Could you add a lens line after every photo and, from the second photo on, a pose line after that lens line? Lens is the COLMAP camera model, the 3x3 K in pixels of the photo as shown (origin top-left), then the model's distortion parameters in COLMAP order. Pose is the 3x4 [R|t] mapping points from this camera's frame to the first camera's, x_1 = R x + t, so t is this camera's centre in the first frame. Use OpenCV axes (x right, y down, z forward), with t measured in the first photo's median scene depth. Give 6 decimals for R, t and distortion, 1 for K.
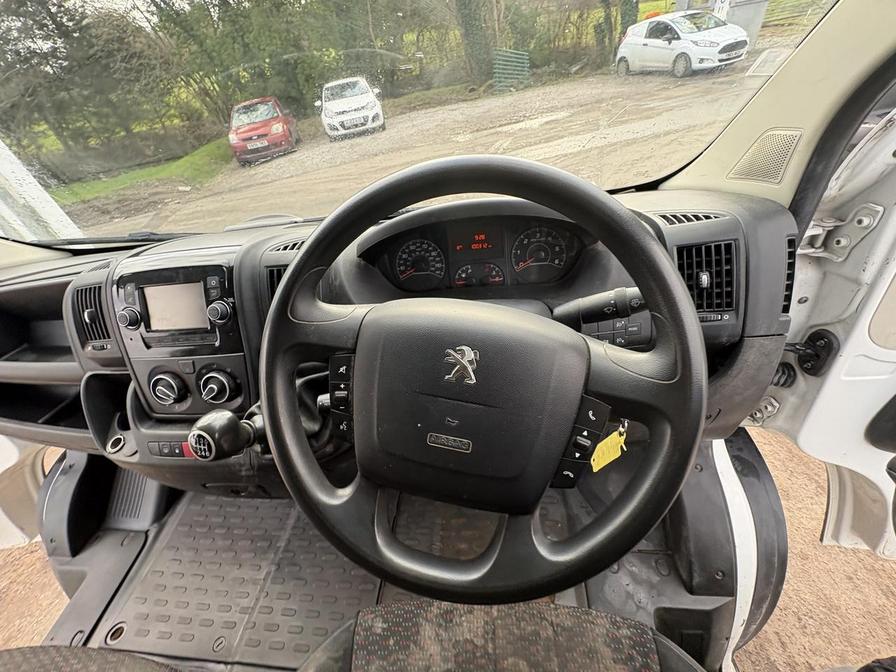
lens RADIAL K [[356.4, 0, 448.0], [0, 356.4, 336.0], [0, 0, 1]] dist [0.000117, 0.000485]
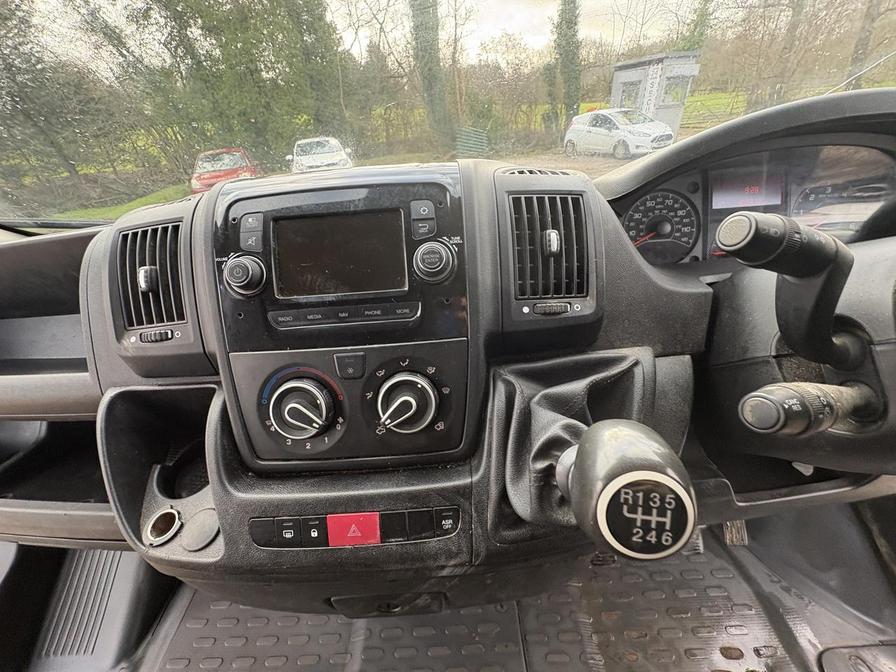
lens RADIAL K [[357.6, 0, 448.8], [0, 357.6, 336.7], [0, 0, 1]] dist [-0.000755, 0.000257]
pose [[0.992257, 0.008761, 0.123895, -0.601761], [0.009908, 0.988747, -0.149267, 0.116456], [-0.123808, 0.149338, 0.981004, 0.412089]]
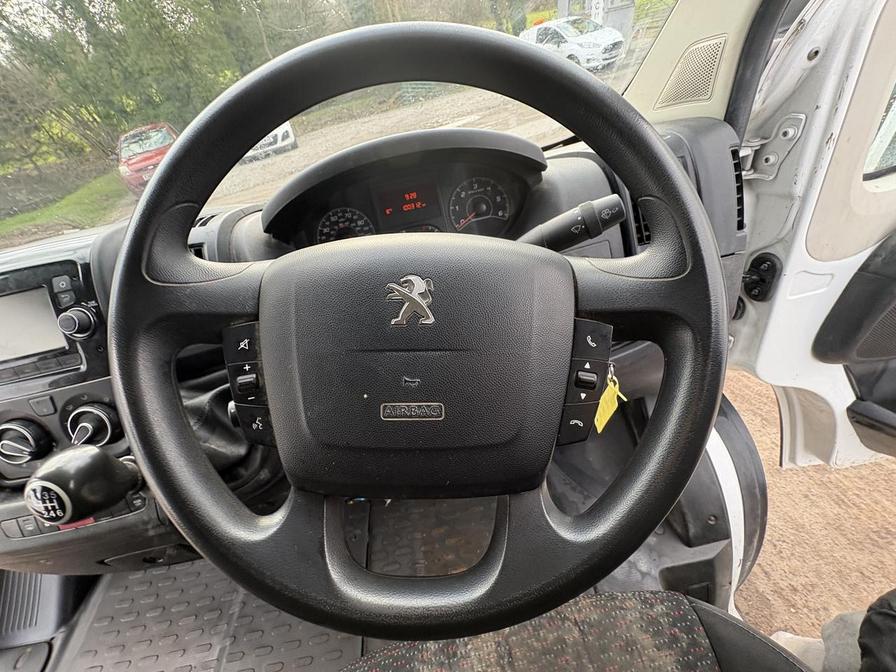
lens RADIAL K [[357.6, 0, 448.8], [0, 357.6, 336.7], [0, 0, 1]] dist [-0.000755, 0.000257]
pose [[0.976304, -0.161497, 0.144046, -0.001841], [0.165134, 0.986178, -0.013577, 0.086180], [-0.139862, 0.037042, 0.989478, 0.141723]]
